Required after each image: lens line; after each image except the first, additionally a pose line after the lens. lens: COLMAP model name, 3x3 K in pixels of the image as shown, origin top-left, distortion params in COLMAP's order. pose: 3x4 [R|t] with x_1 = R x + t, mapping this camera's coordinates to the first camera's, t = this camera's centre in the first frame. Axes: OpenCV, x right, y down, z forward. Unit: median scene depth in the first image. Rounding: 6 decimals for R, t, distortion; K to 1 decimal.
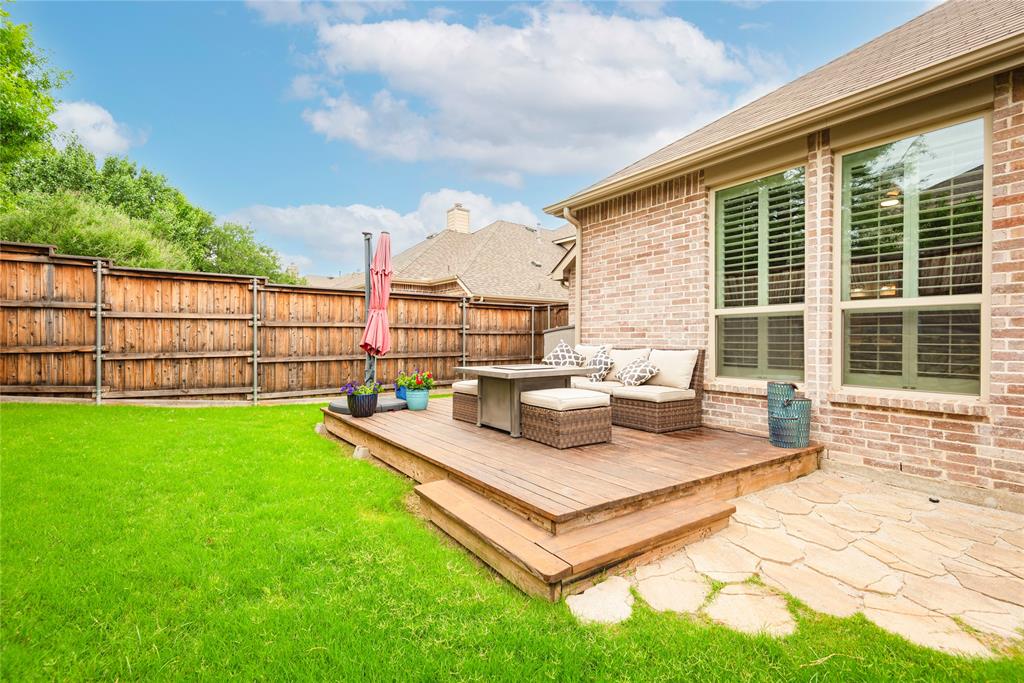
lens RADIAL K [[461.2, 0, 509.6], [0, 461.2, 339.8], [0, 0, 1]] dist [0.032548, -0.021245]
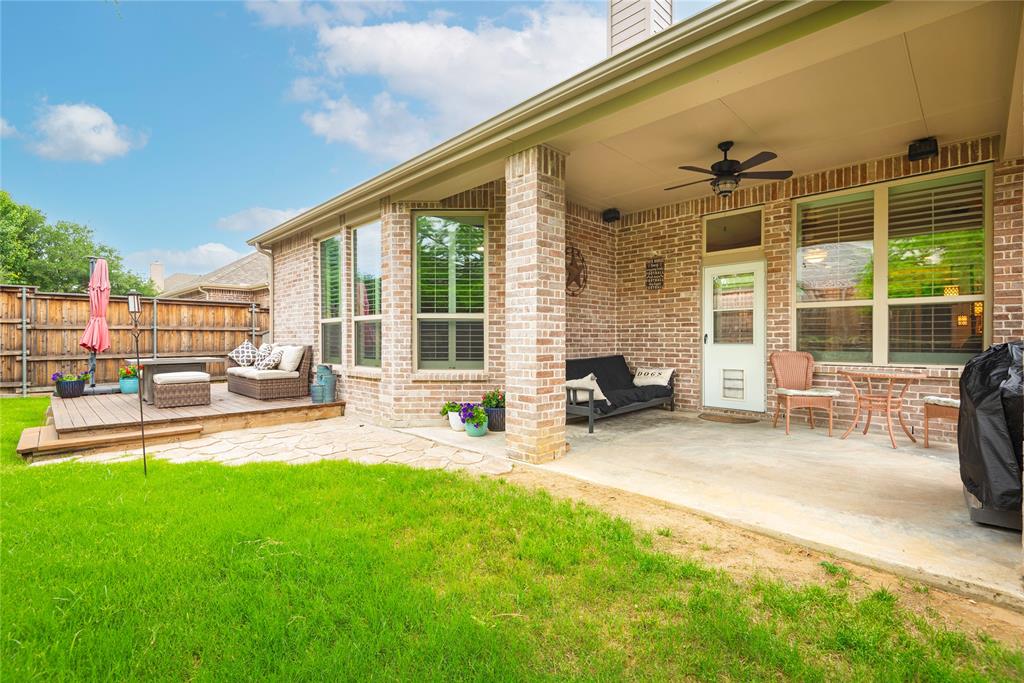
lens RADIAL K [[461.2, 0, 509.6], [0, 461.2, 339.8], [0, 0, 1]] dist [0.032548, -0.021245]
pose [[0.985666, -0.004547, 0.168646, 0.447465], [0.004634, 0.999989, -0.000122, 0.002985], [-0.168643, 0.000902, 0.985677, -0.344043]]
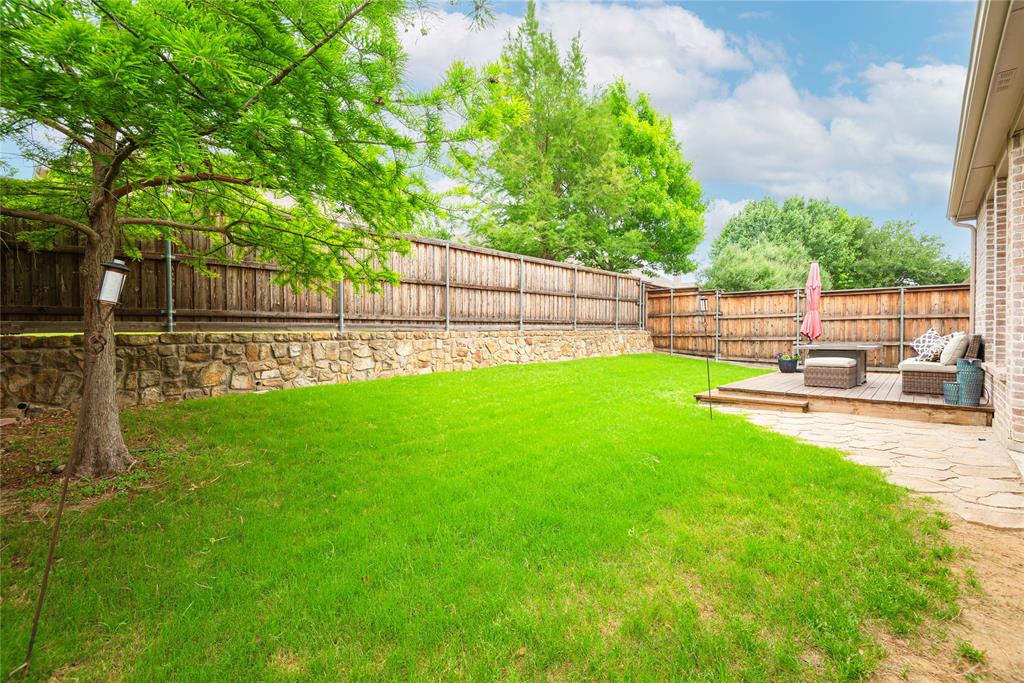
lens RADIAL K [[461.2, 0, 509.6], [0, 461.2, 339.8], [0, 0, 1]] dist [0.032548, -0.021245]
pose [[0.222694, 0.015059, -0.974772, 0.745272], [0.003380, 0.999863, 0.016219, 0.005315], [0.974883, -0.006906, 0.222612, -0.269698]]
